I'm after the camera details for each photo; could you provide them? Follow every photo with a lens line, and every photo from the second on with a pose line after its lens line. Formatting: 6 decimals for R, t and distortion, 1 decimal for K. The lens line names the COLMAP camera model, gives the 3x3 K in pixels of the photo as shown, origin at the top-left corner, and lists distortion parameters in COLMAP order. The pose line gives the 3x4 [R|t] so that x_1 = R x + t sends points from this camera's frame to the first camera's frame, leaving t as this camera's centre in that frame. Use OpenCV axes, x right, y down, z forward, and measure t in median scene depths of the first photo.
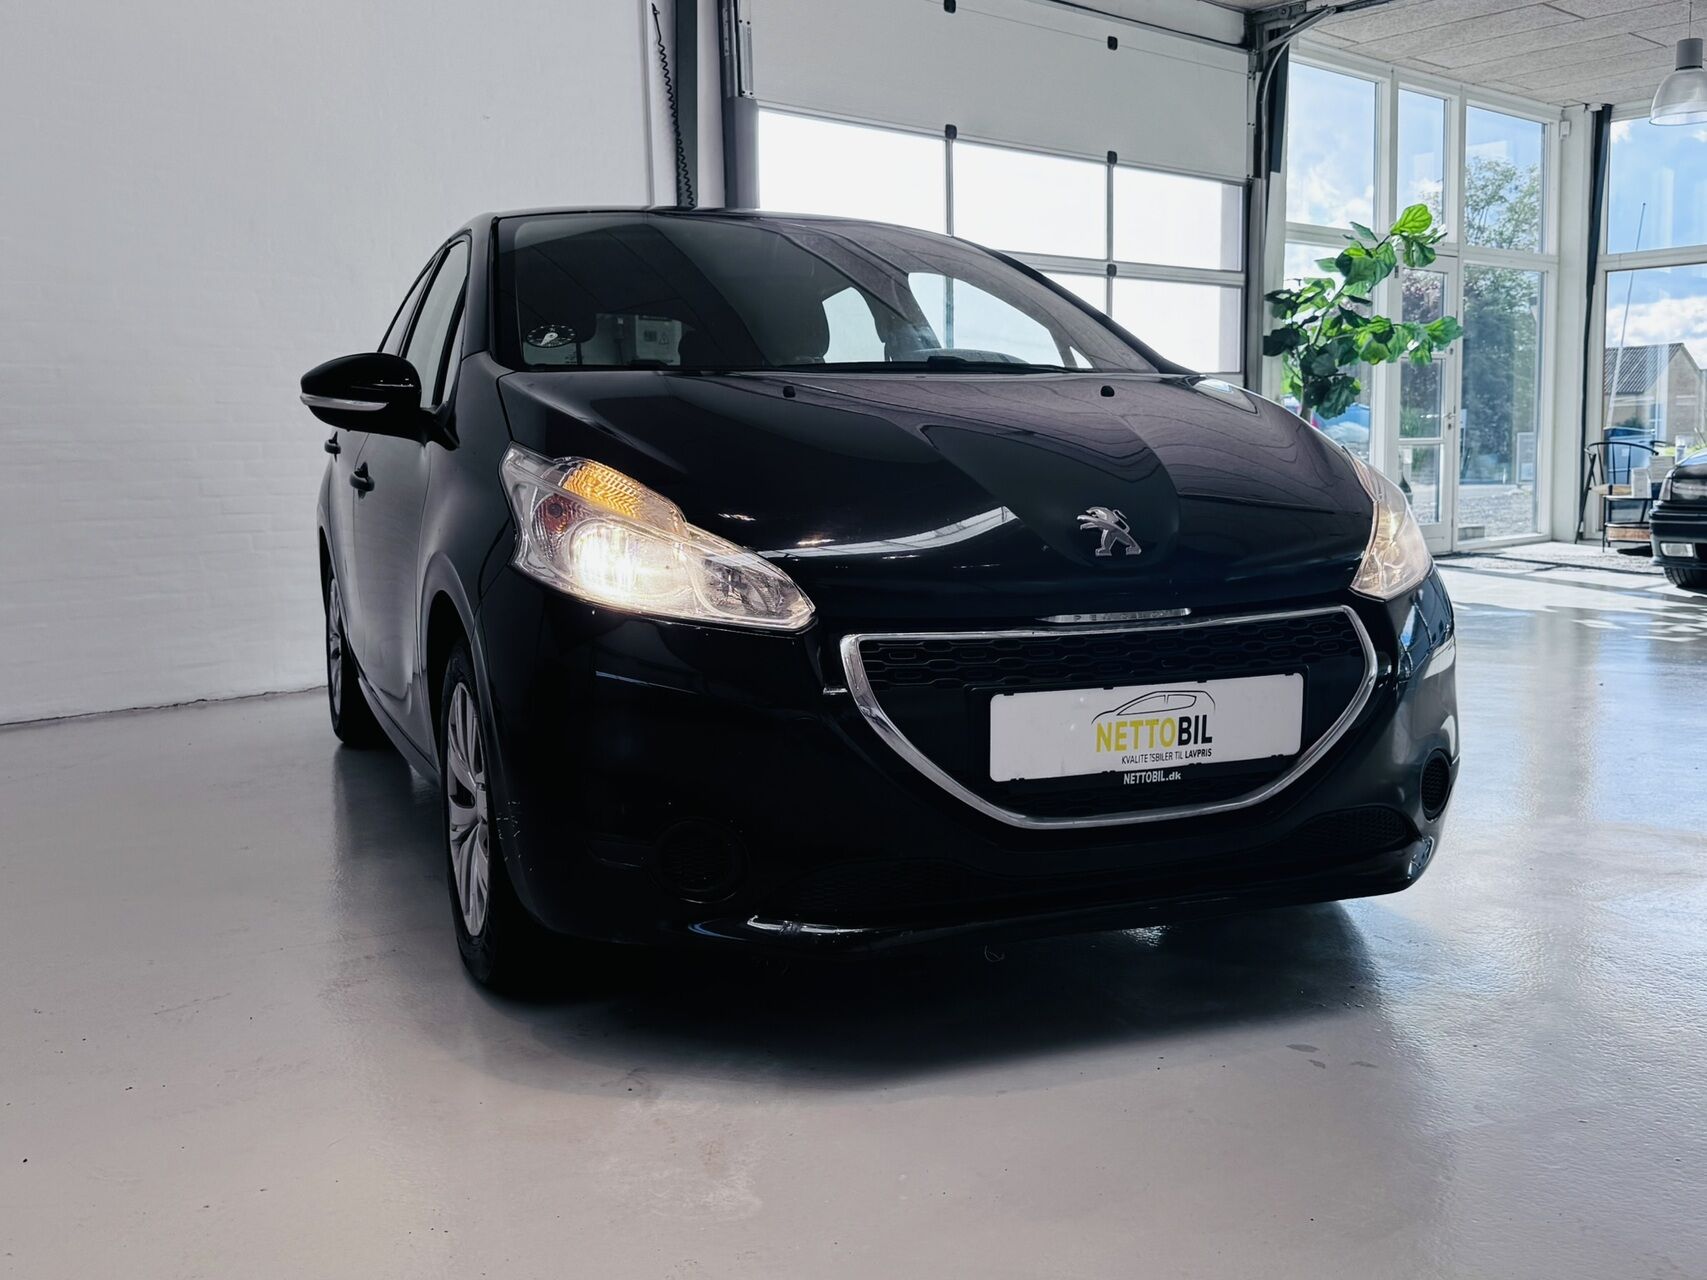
lens RADIAL K [[1588.0, 0, 853.5], [0, 1588.0, 640.0], [0, 0, 1]] dist [0.115981, -0.261238]
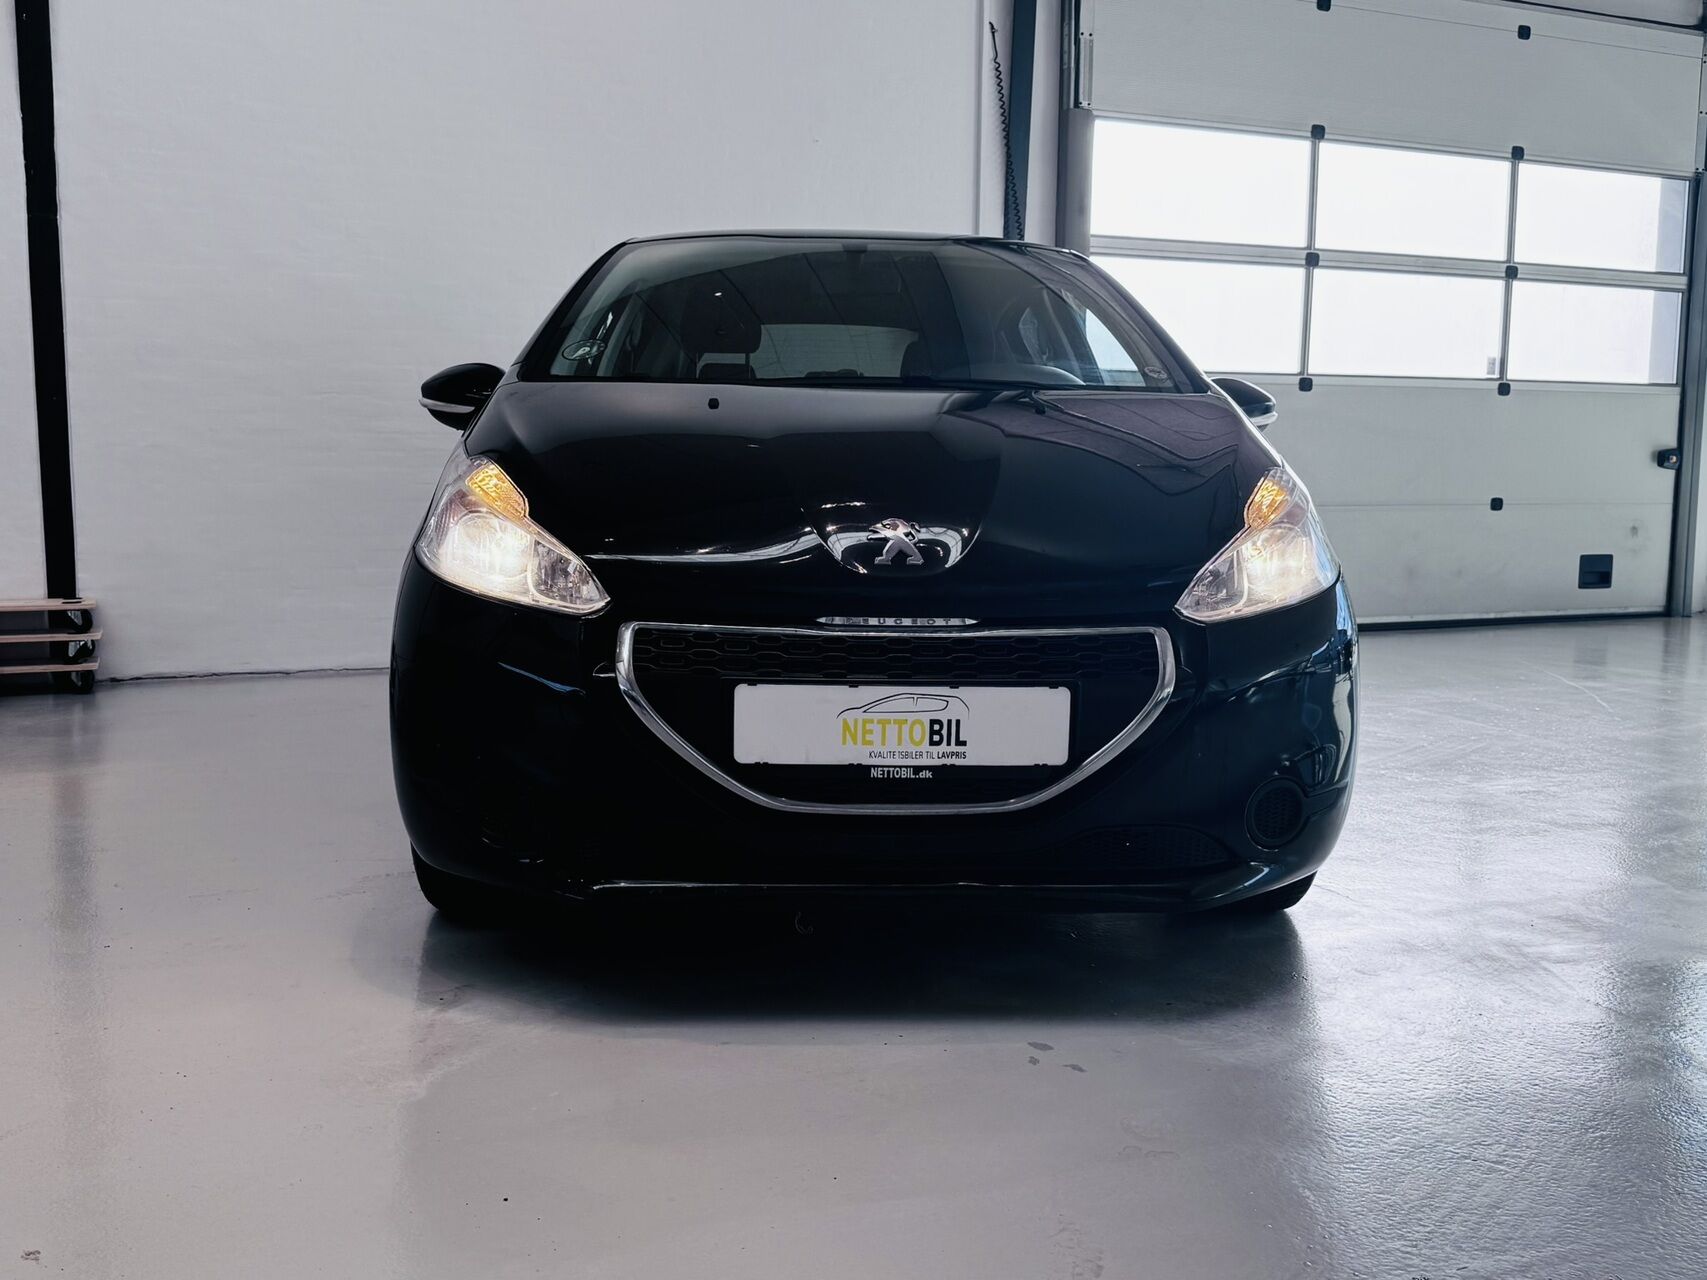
lens RADIAL K [[1588.0, 0, 853.5], [0, 1588.0, 640.0], [0, 0, 1]] dist [0.115981, -0.261238]
pose [[0.950156, 0.063189, -0.305304, 0.473990], [-0.063367, 0.997947, 0.009337, -0.011109], [0.305267, 0.010475, 0.952209, -0.026941]]
